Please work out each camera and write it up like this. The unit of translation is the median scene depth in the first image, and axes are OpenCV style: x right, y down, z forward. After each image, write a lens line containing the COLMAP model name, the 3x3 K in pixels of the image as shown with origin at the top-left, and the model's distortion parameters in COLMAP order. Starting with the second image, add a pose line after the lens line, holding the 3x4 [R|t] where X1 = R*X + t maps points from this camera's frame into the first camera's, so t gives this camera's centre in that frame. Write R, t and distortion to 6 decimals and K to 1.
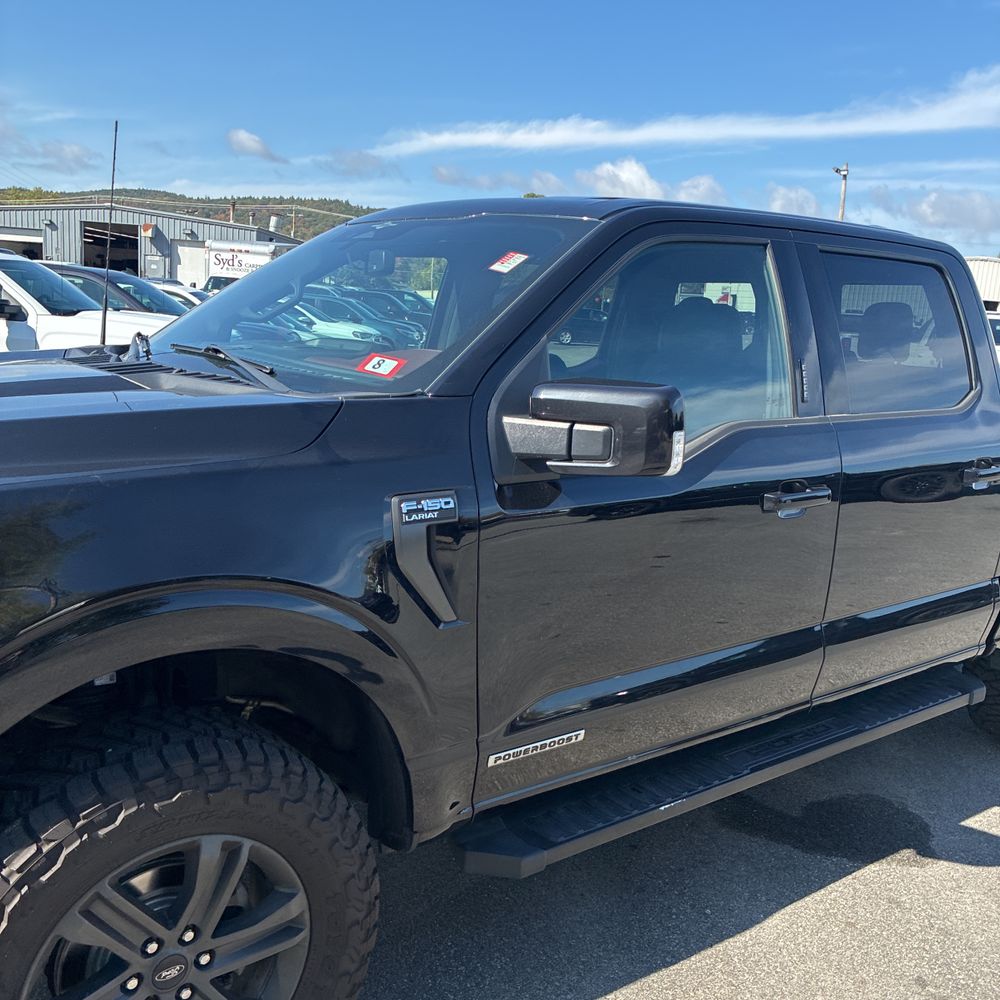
lens RADIAL K [[1031.8, 0, 492.4], [0, 1031.8, 504.7], [0, 0, 1]] dist [0.018266, -0.012832]
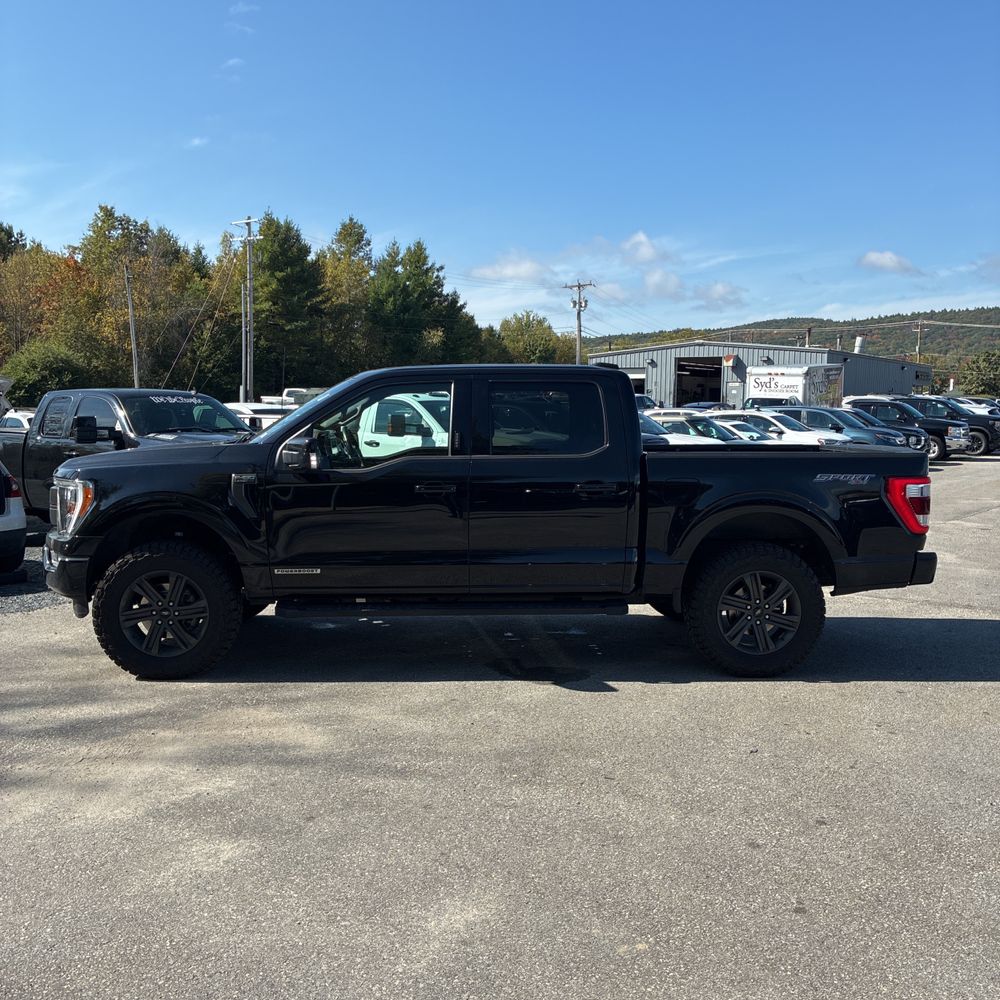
lens RADIAL K [[1021.2, 0, 500.0], [0, 1021.2, 500.0], [0, 0, 1]] dist [0.034175, -0.001616]
pose [[0.827694, -0.003783, -0.561167, 1.826020], [-0.062437, 0.993148, -0.098788, 0.257080], [0.557695, 0.116804, 0.821787, -0.872115]]
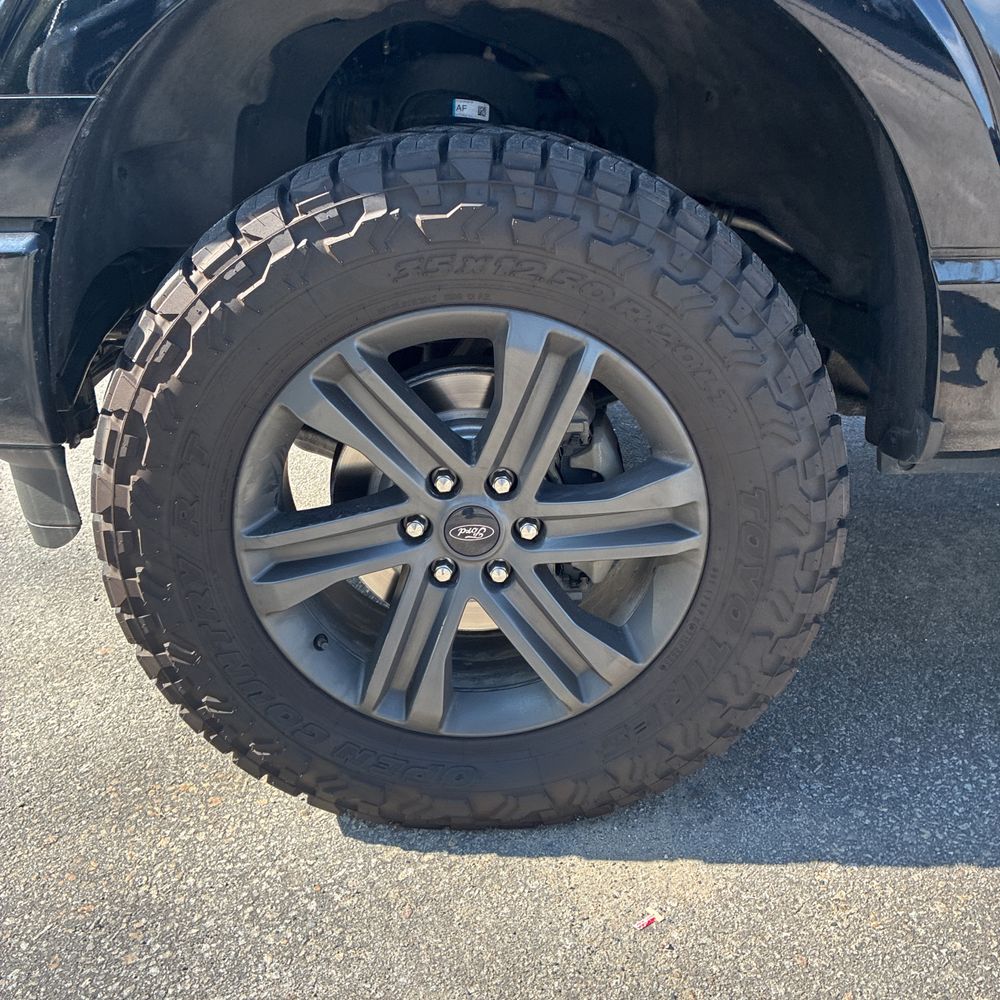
lens RADIAL K [[969.8, 0, 476.7], [0, 969.8, 502.5], [0, 0, 1]] dist [0.010974, -0.007288]
pose [[0.773717, 0.196689, -0.602225, 0.039142], [-0.068050, 0.970887, 0.229667, 0.218961], [0.629866, -0.136716, 0.764577, 0.402636]]
